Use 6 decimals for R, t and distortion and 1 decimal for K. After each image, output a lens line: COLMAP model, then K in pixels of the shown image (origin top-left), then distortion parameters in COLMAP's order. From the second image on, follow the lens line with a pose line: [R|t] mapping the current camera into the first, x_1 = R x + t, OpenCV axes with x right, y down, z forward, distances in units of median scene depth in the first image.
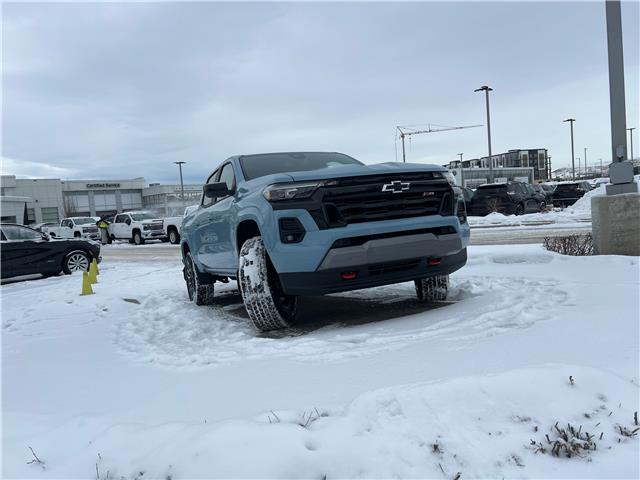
lens RADIAL K [[479.8, 0, 317.2], [0, 479.8, 245.3], [0, 0, 1]] dist [0.050094, -0.050093]
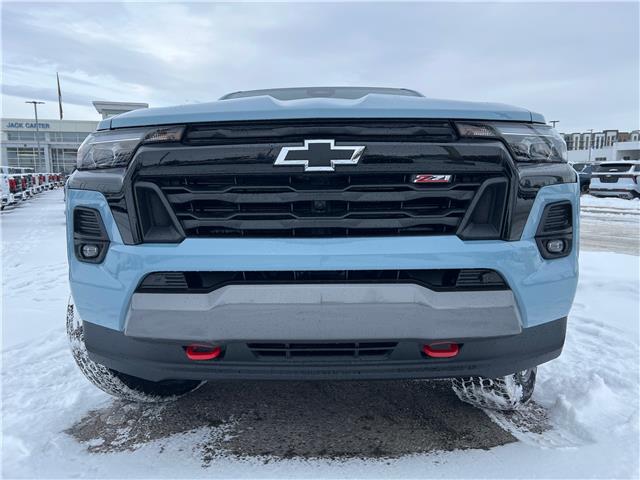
lens RADIAL K [[479.8, 0, 318.6], [0, 479.8, 234.1], [0, 0, 1]] dist [0.050094, -0.050093]
pose [[0.909355, 0.127943, -0.395858, 0.323582], [-0.099197, 0.990773, 0.092349, -0.095042], [0.404021, -0.044710, 0.913656, 0.652172]]
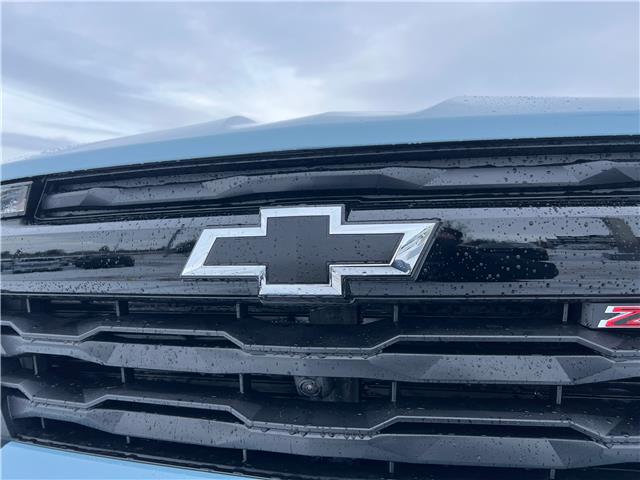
lens RADIAL K [[479.8, 0, 324.2], [0, 479.8, 234.5], [0, 0, 1]] dist [0.050094, -0.050093]
pose [[0.791528, 0.075039, -0.606508, 0.250871], [-0.091246, 0.995820, 0.004125, -0.127488], [0.604282, 0.052076, 0.795067, 0.902034]]
